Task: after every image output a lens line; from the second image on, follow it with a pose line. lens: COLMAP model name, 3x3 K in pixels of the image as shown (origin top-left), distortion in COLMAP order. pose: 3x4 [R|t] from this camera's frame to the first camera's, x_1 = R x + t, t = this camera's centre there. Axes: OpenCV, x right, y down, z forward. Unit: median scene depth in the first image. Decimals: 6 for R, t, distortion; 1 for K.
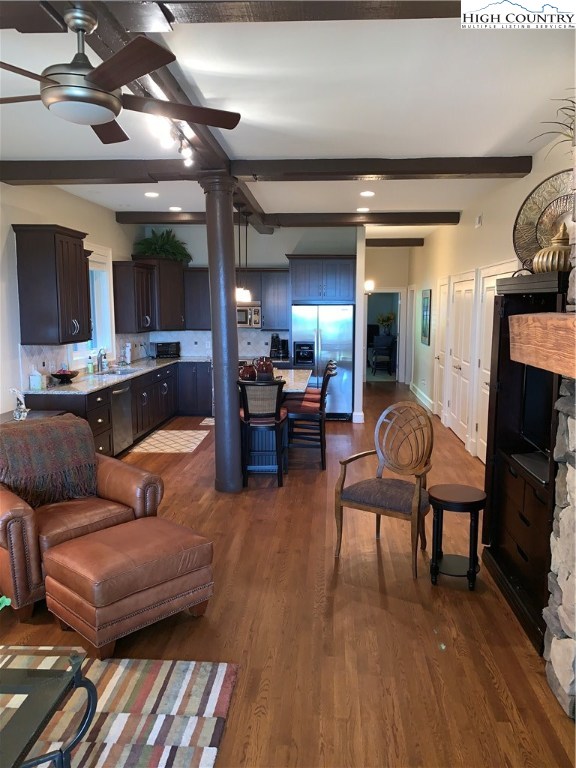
lens RADIAL K [[590.1, 0, 291.2], [0, 590.1, 380.7], [0, 0, 1]] dist [0.008913, -0.000335]
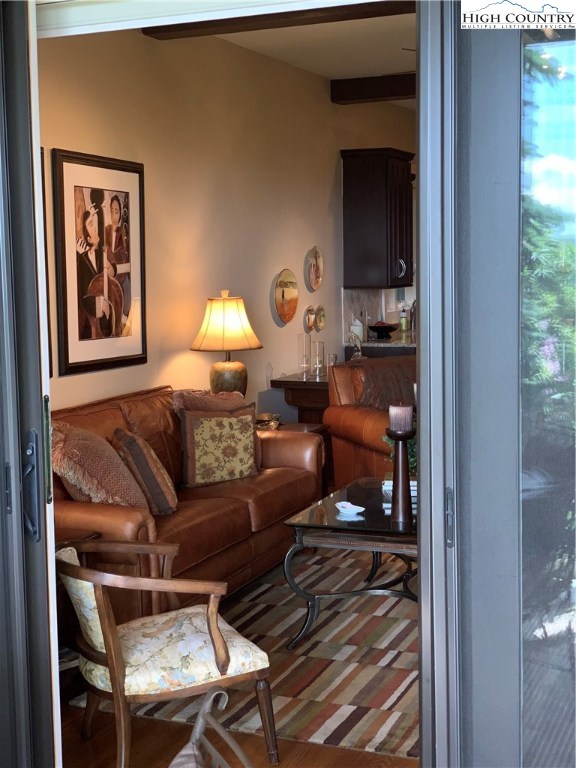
lens RADIAL K [[1150.1, 0, 260.6], [0, 1150.1, 386.2], [0, 0, 1]] dist [0.042531, -0.075416]
pose [[0.940286, 0.017949, -0.339913, 0.000549], [-0.022515, 0.999701, -0.009493, 0.079957], [0.339641, 0.016579, 0.940409, -0.493698]]
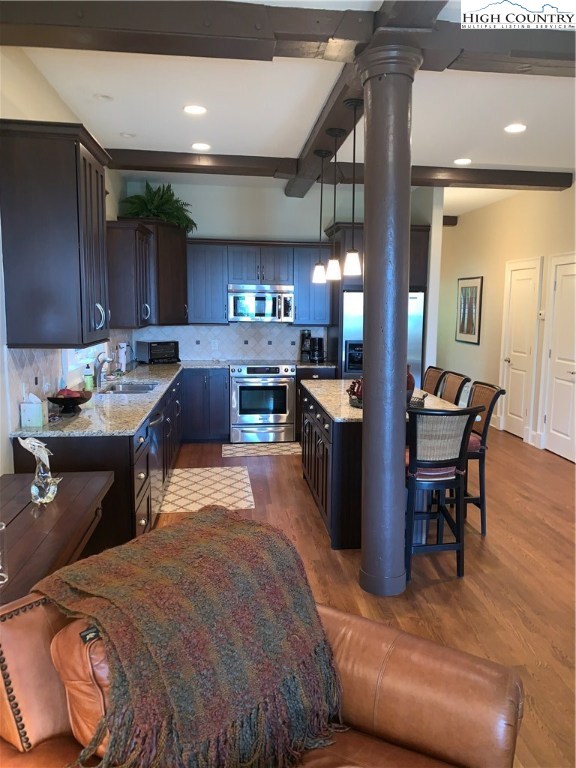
lens RADIAL K [[590.1, 0, 291.2], [0, 590.1, 380.7], [0, 0, 1]] dist [0.008913, -0.000335]
pose [[0.982539, -0.012629, 0.185626, -0.244872], [0.011927, 0.999917, 0.004899, -0.024475], [-0.185673, -0.002599, 0.982608, 0.341364]]
